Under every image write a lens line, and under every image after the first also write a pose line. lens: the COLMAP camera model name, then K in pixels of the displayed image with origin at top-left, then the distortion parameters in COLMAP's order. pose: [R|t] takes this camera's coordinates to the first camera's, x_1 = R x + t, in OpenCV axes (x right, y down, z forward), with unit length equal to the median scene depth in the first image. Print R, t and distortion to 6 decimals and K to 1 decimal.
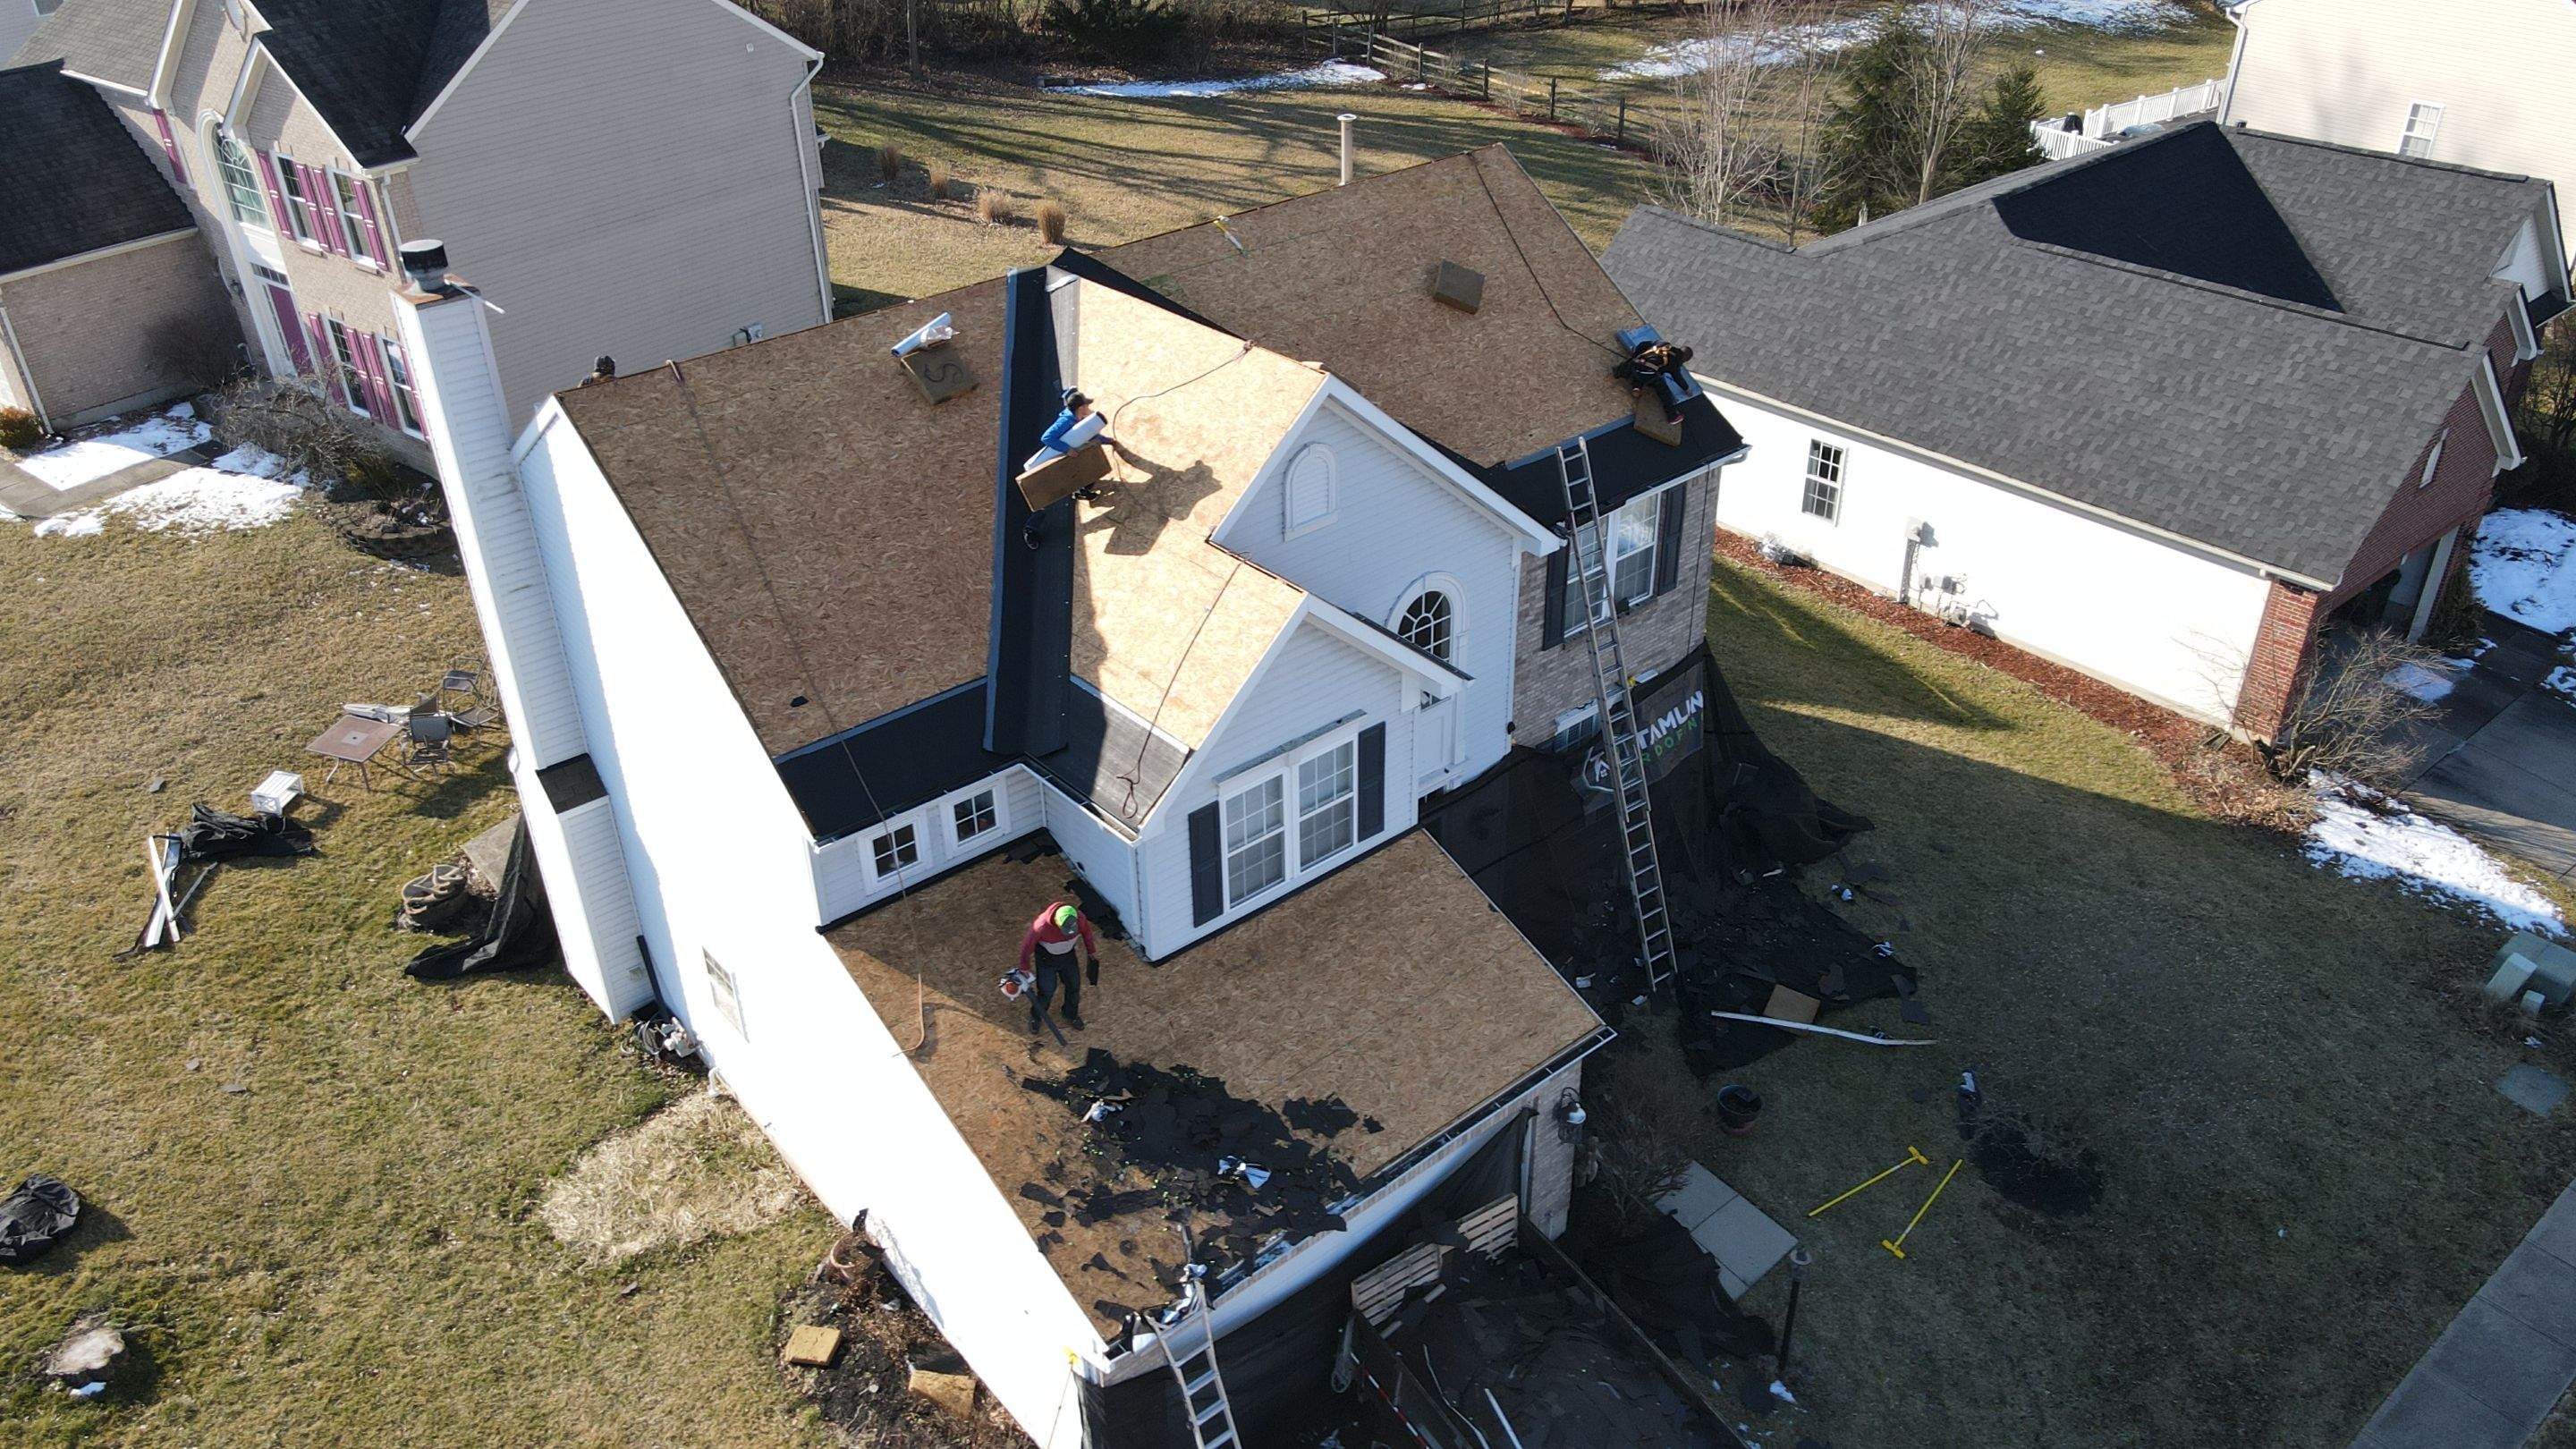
lens RADIAL K [[1898.6, 0, 1296.5], [0, 1898.6, 711.5], [0, 0, 1]] dist [0.029485, -0.000711]
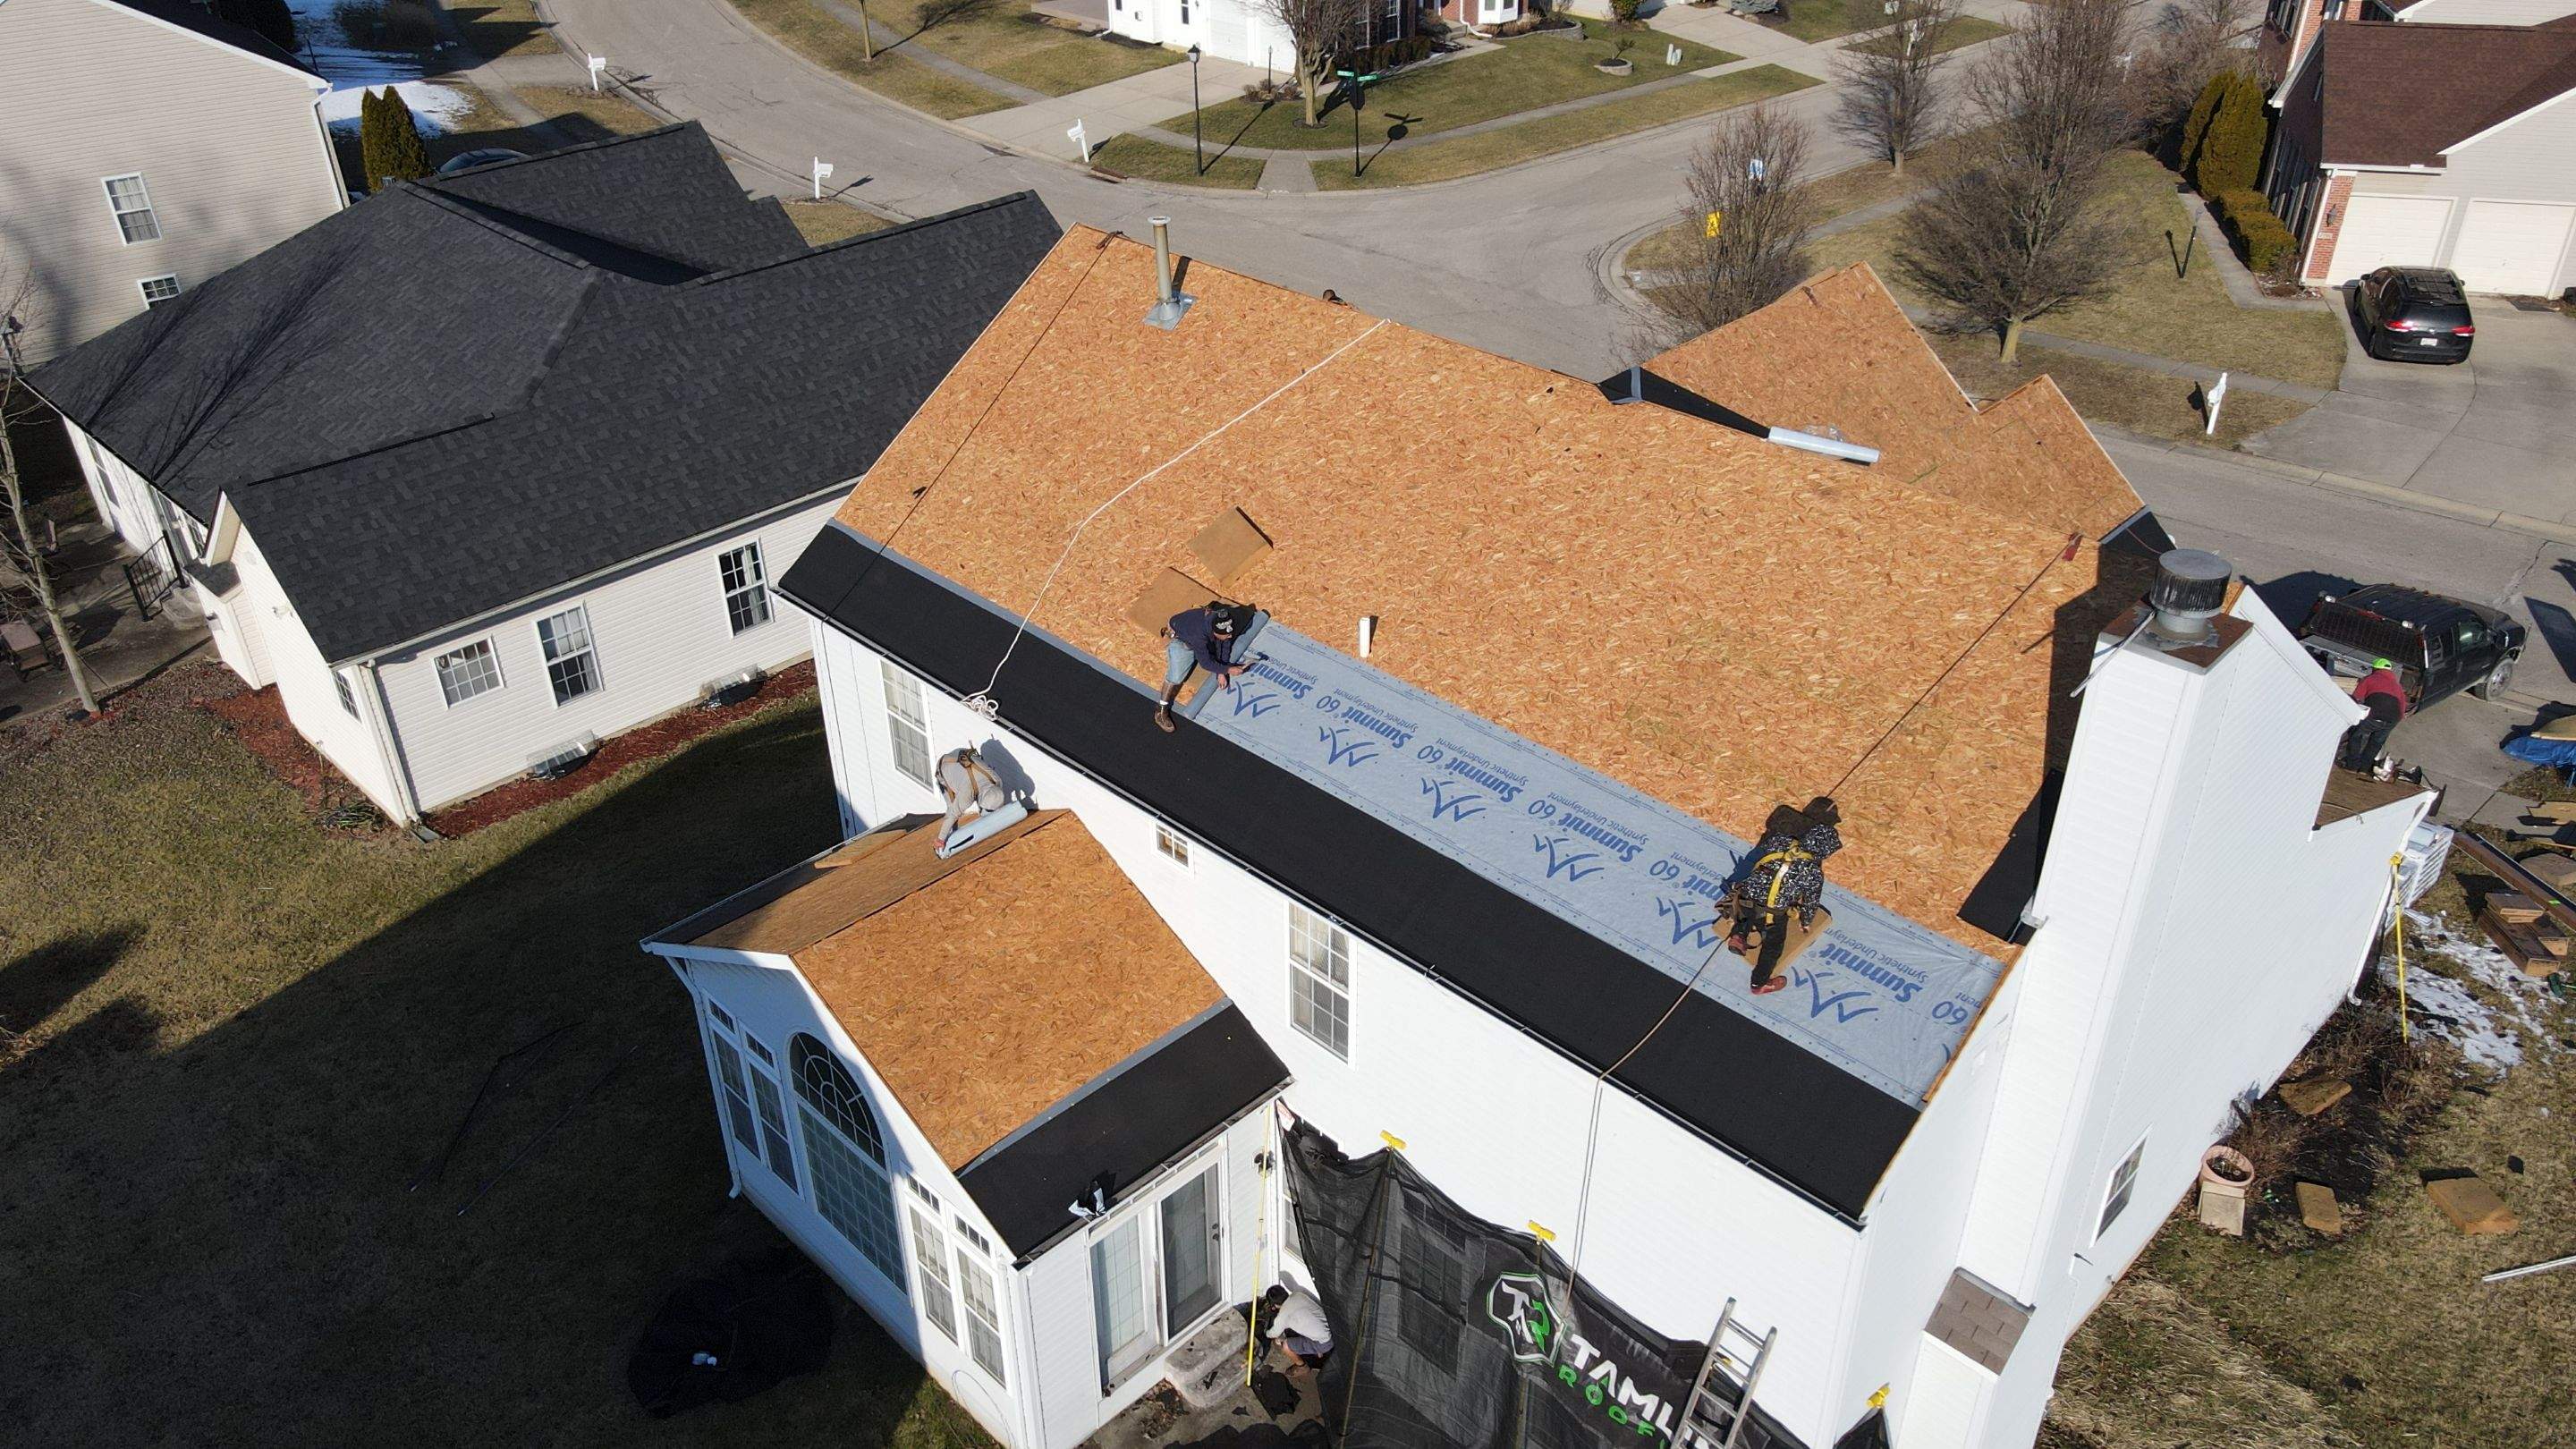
lens RADIAL K [[1898.6, 0, 1296.5], [0, 1898.6, 711.5], [0, 0, 1]] dist [0.029485, -0.000711]
pose [[-0.074086, -0.491539, 0.867699, -0.493124], [0.531020, 0.717034, 0.451530, -0.314777], [-0.844114, 0.494218, 0.207895, 0.571764]]
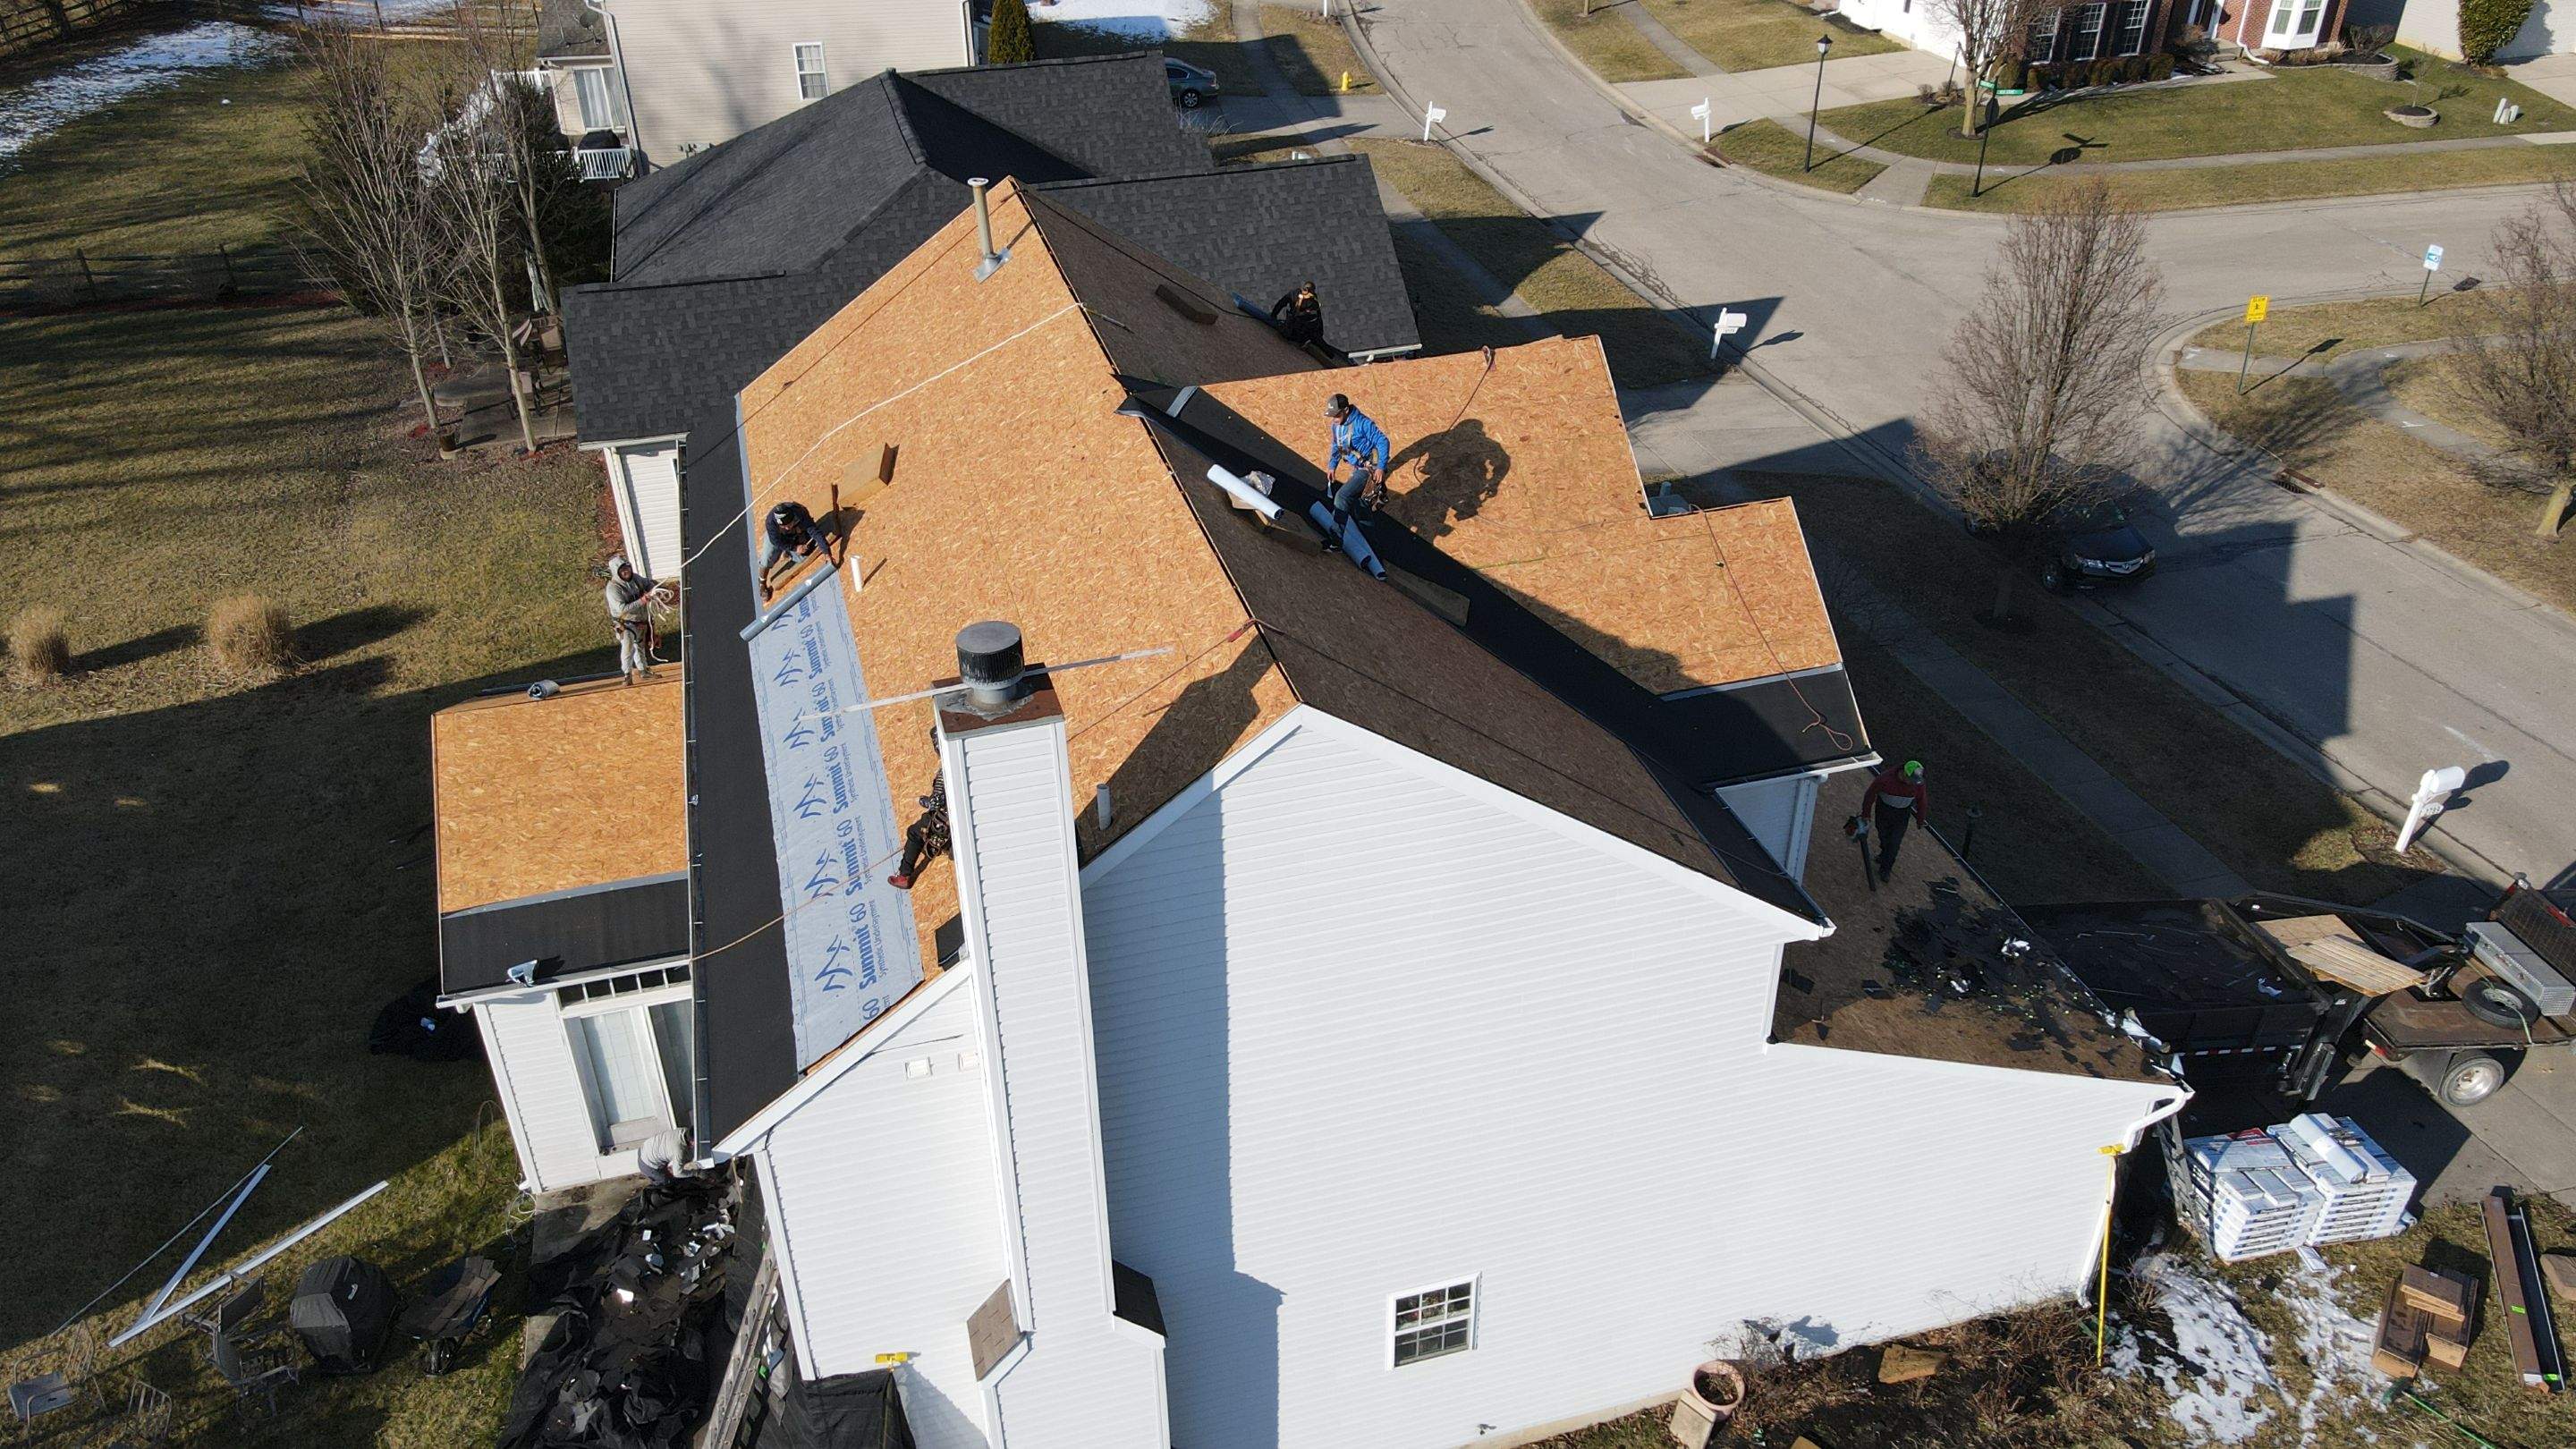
lens RADIAL K [[1911.2, 0, 1288.0], [0, 1911.2, 724.5], [0, 0, 1]] dist [0.028530, -0.003454]
pose [[0.423173, -0.466042, 0.777000, -0.457620], [0.471430, 0.845598, 0.250435, -0.161890], [-0.773743, 0.260324, 0.577541, 0.290816]]
